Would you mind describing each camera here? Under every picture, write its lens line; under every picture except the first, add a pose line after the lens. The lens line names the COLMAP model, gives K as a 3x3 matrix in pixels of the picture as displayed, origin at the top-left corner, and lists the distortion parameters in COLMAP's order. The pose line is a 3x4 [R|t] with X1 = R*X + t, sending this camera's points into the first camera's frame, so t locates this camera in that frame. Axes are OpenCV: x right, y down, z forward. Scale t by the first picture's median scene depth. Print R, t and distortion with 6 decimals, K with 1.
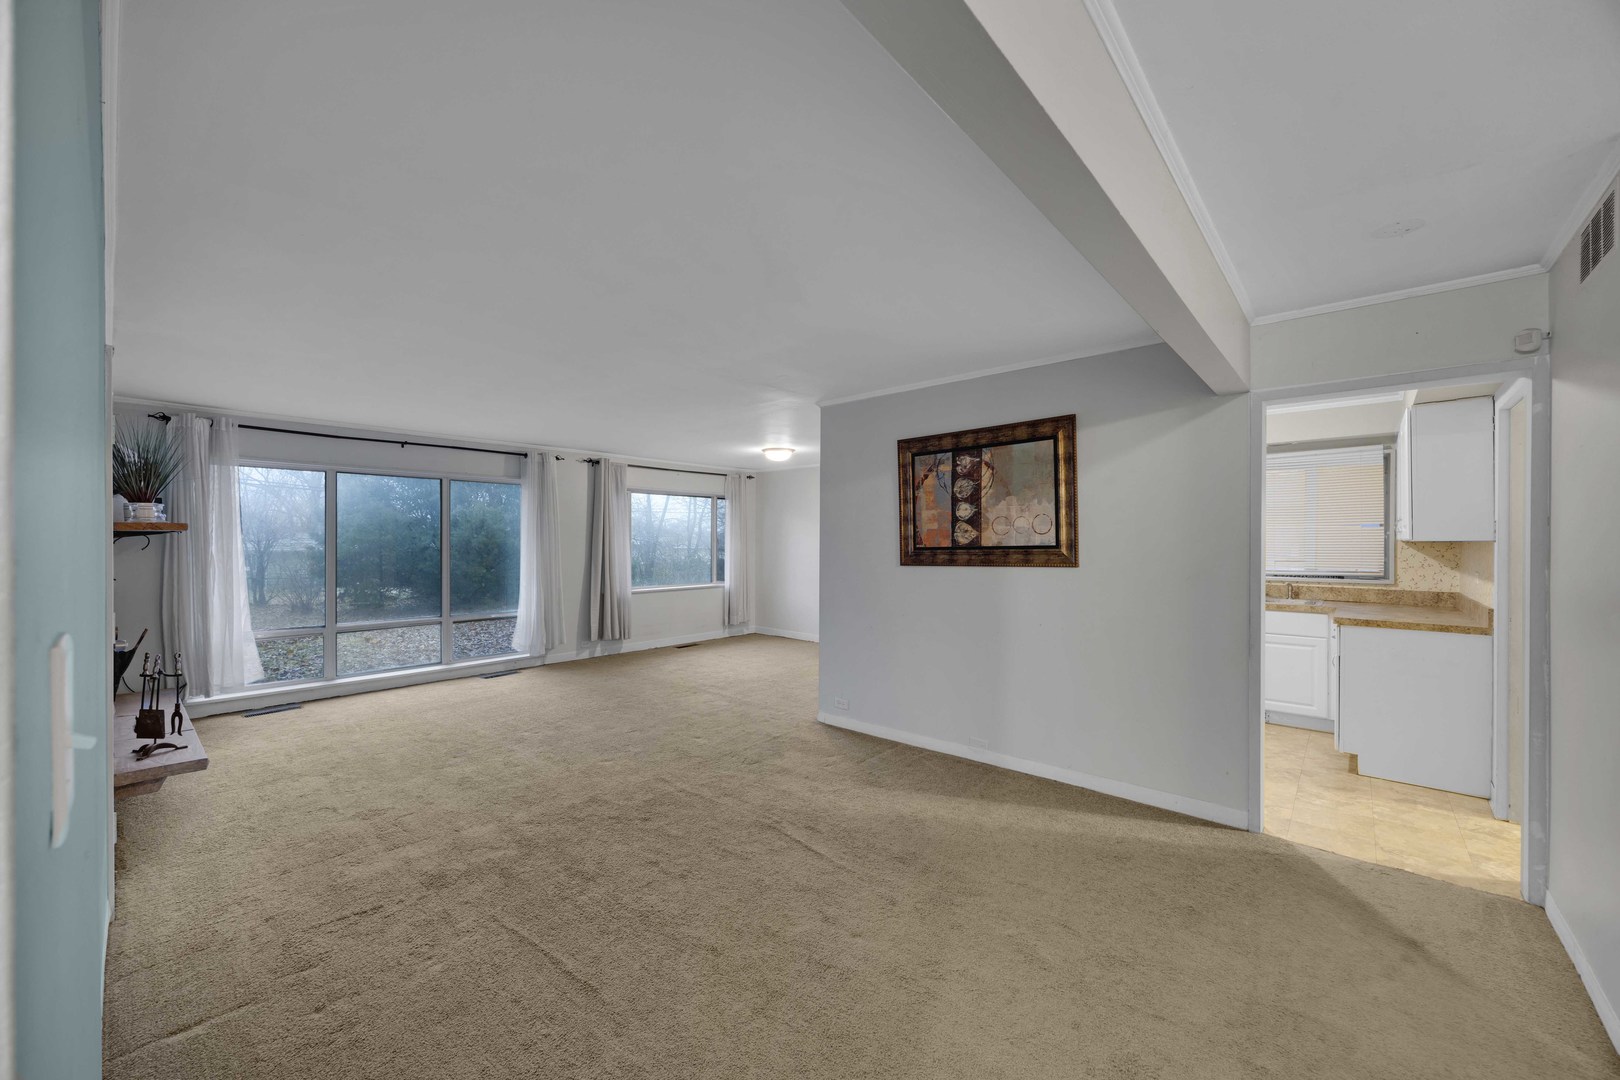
lens RADIAL K [[618.2, 0, 794.8], [0, 618.2, 545.8], [0, 0, 1]] dist [0.000411, -0.000628]
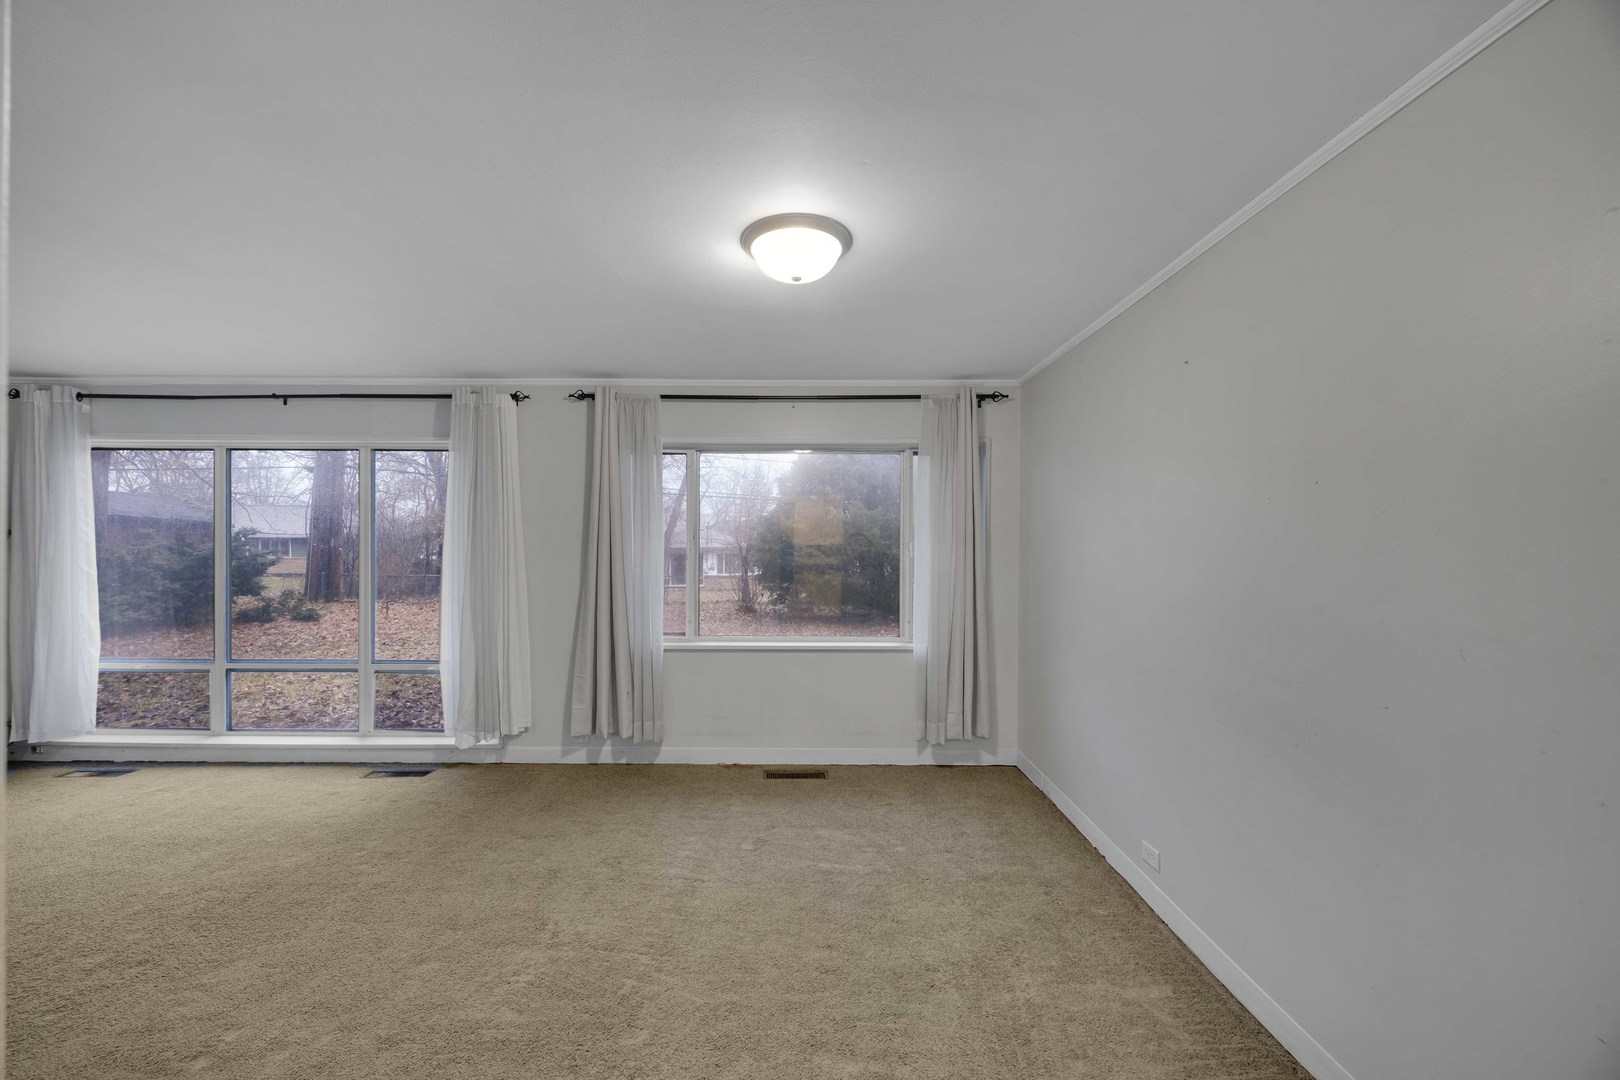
lens RADIAL K [[618.2, 0, 806.2], [0, 618.2, 547.4], [0, 0, 1]] dist [0.000411, -0.000628]
pose [[0.676537, 0.002810, -0.736403, 0.354779], [-0.009144, 0.999948, -0.004585, -0.010534], [0.736352, 0.009835, 0.676527, 1.445550]]
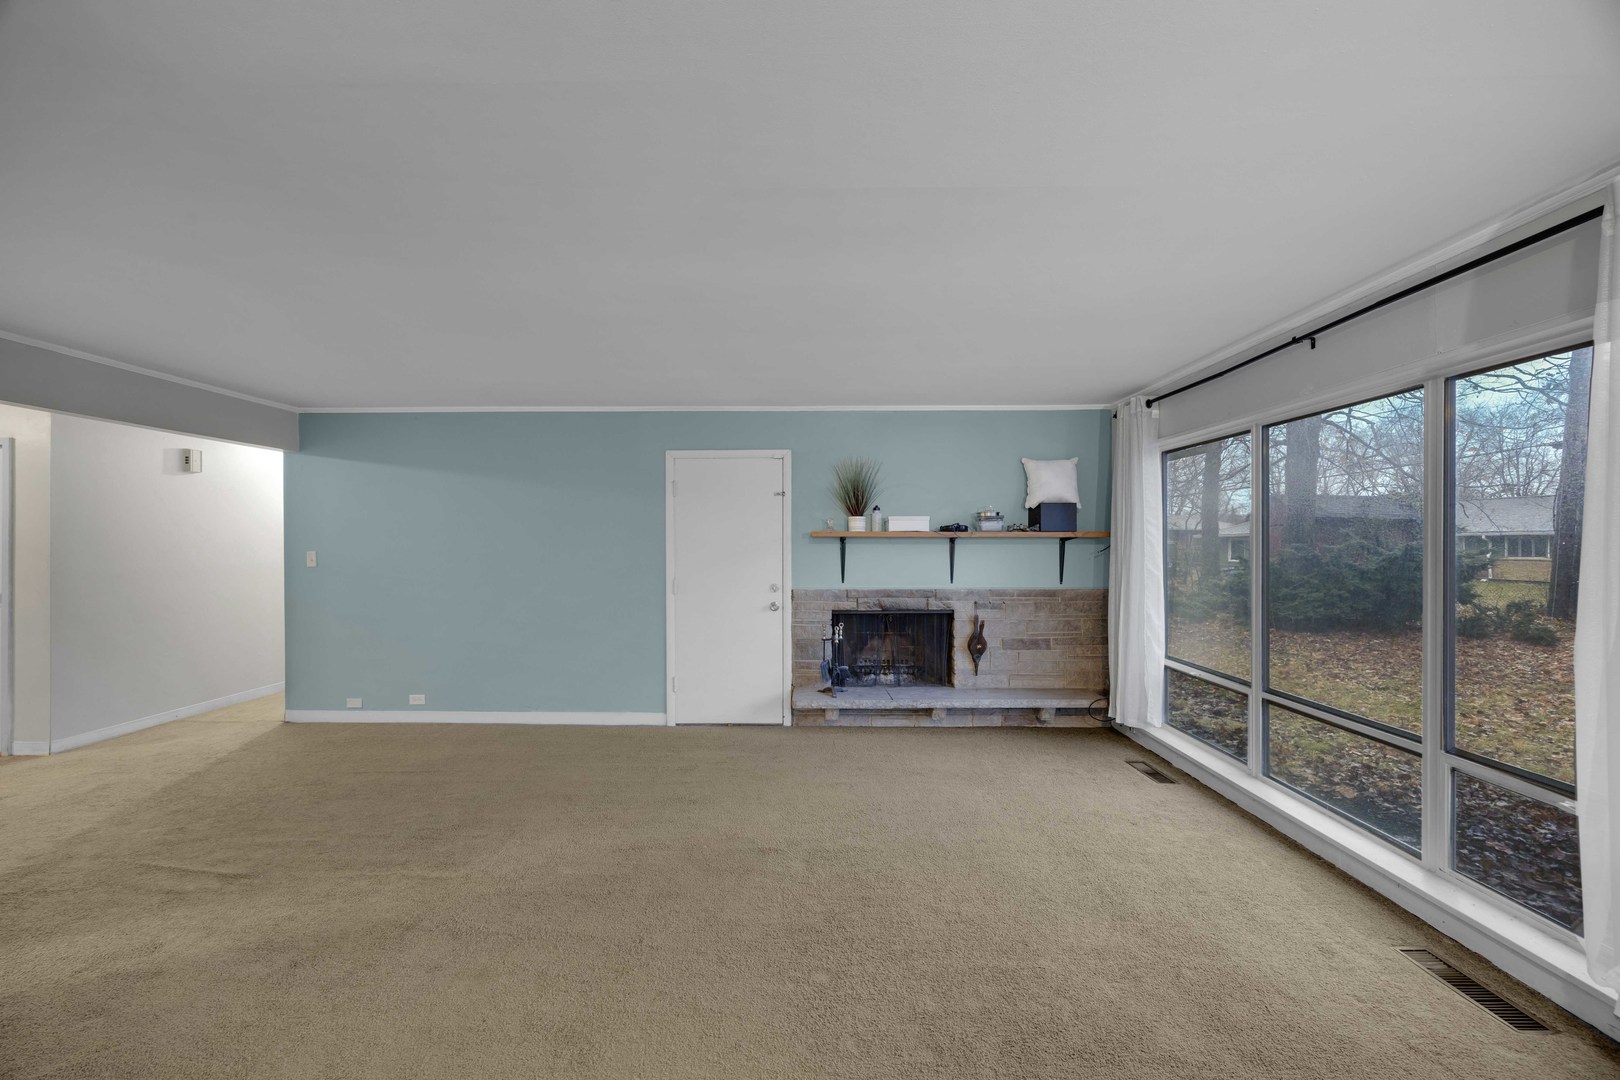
lens RADIAL K [[618.2, 0, 805.8], [0, 618.2, 539.0], [0, 0, 1]] dist [0.000411, -0.000628]
pose [[-0.748082, -0.005440, -0.663584, -0.049069], [-0.005966, 0.999981, -0.001471, -0.013510], [0.663580, 0.002859, -0.748100, 1.649753]]
